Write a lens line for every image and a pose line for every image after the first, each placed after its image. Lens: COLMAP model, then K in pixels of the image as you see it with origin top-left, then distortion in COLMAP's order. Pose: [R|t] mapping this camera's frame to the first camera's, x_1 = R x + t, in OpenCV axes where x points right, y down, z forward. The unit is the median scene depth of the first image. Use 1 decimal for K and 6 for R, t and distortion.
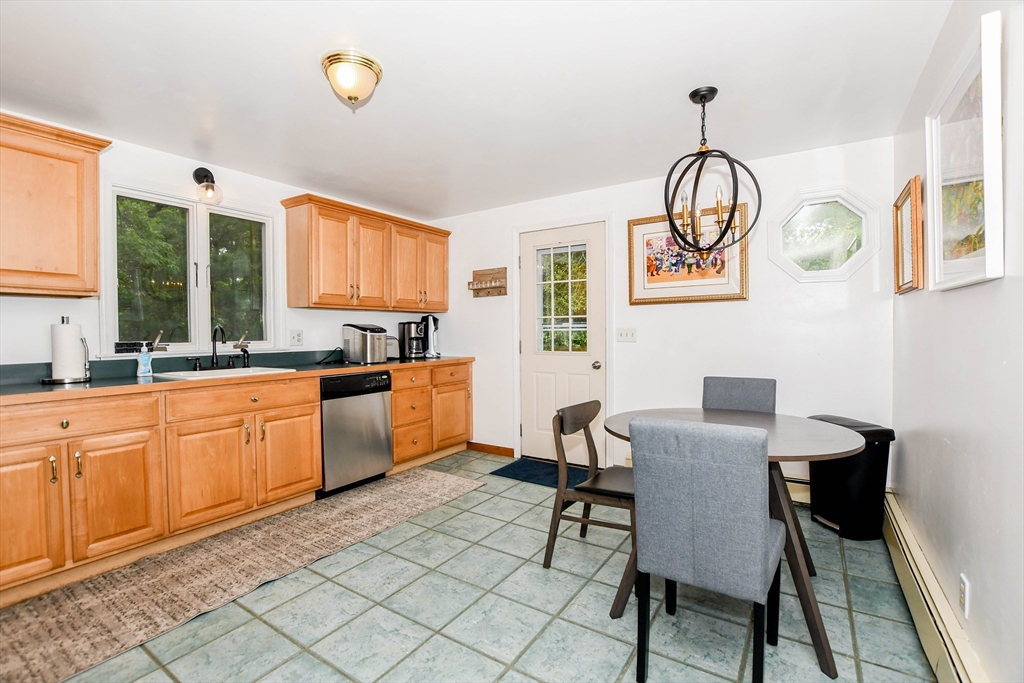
lens RADIAL K [[456.8, 0, 510.2], [0, 456.8, 337.2], [0, 0, 1]] dist [-0.001779, -0.000263]
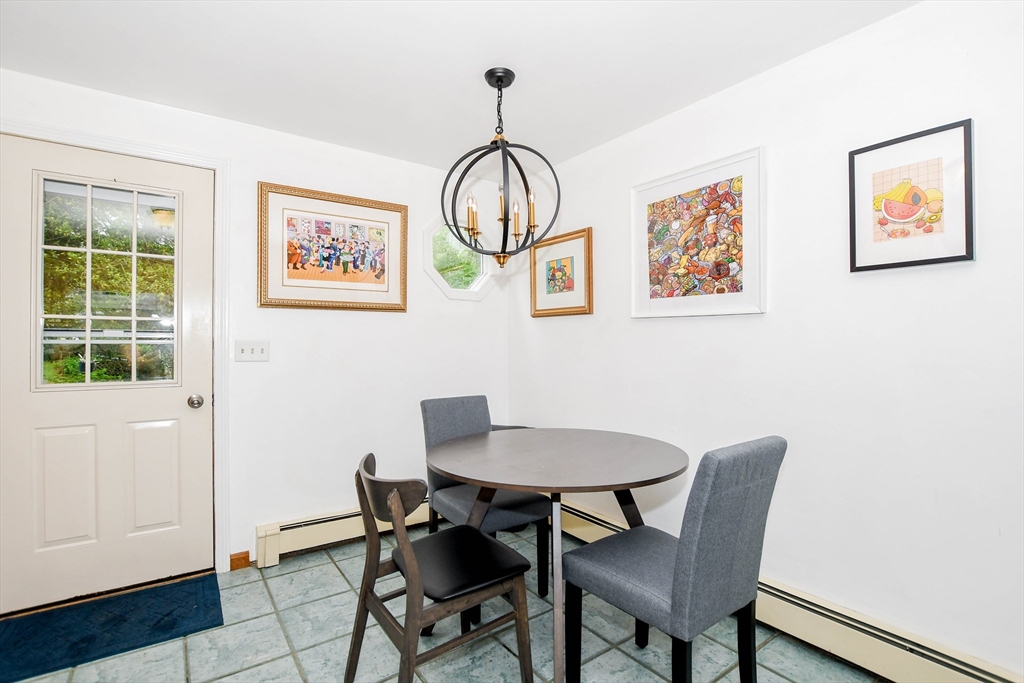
lens RADIAL K [[489.4, 0, 508.1], [0, 489.4, 341.7], [0, 0, 1]] dist [-0.003988, -0.000223]
pose [[0.391475, 0.011159, 0.920121, -0.271861], [0.007560, 0.999854, -0.015343, -0.005230], [-0.920158, 0.012962, 0.391334, 0.396200]]
